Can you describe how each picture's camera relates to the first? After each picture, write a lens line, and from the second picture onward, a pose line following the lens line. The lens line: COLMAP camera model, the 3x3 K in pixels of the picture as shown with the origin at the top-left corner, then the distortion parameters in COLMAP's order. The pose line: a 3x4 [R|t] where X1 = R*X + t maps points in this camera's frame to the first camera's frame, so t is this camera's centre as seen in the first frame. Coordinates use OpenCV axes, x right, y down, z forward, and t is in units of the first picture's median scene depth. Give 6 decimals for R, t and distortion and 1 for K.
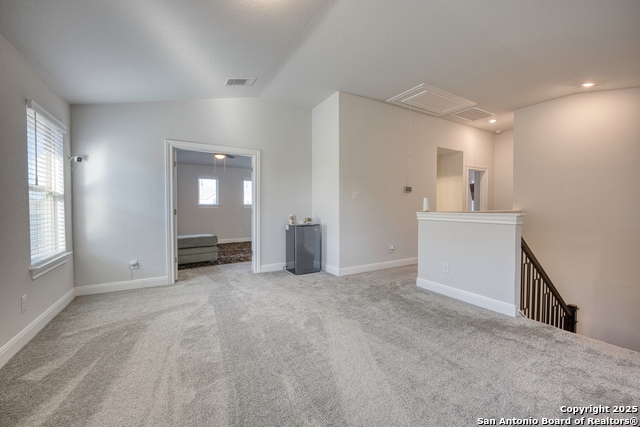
lens RADIAL K [[258.9, 0, 320.2], [0, 258.9, 212.5], [0, 0, 1]] dist [-0.011907, -0.000338]
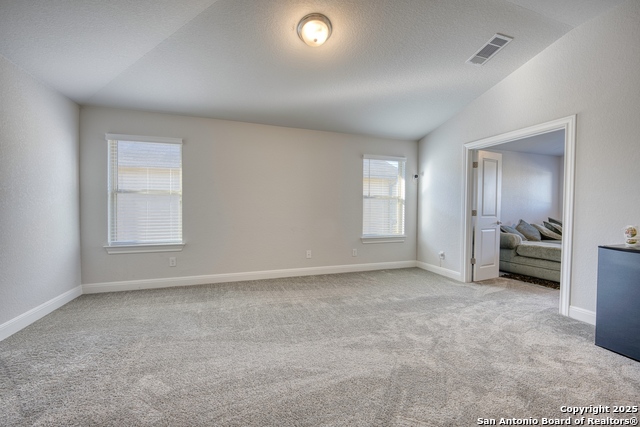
lens RADIAL K [[258.9, 0, 320.2], [0, 258.9, 212.5], [0, 0, 1]] dist [-0.011907, -0.000338]
pose [[-0.215580, 0.017234, -0.976334, 0.587275], [-0.025538, 0.999403, 0.023280, -0.013120], [0.976152, 0.029952, -0.215011, 0.682180]]
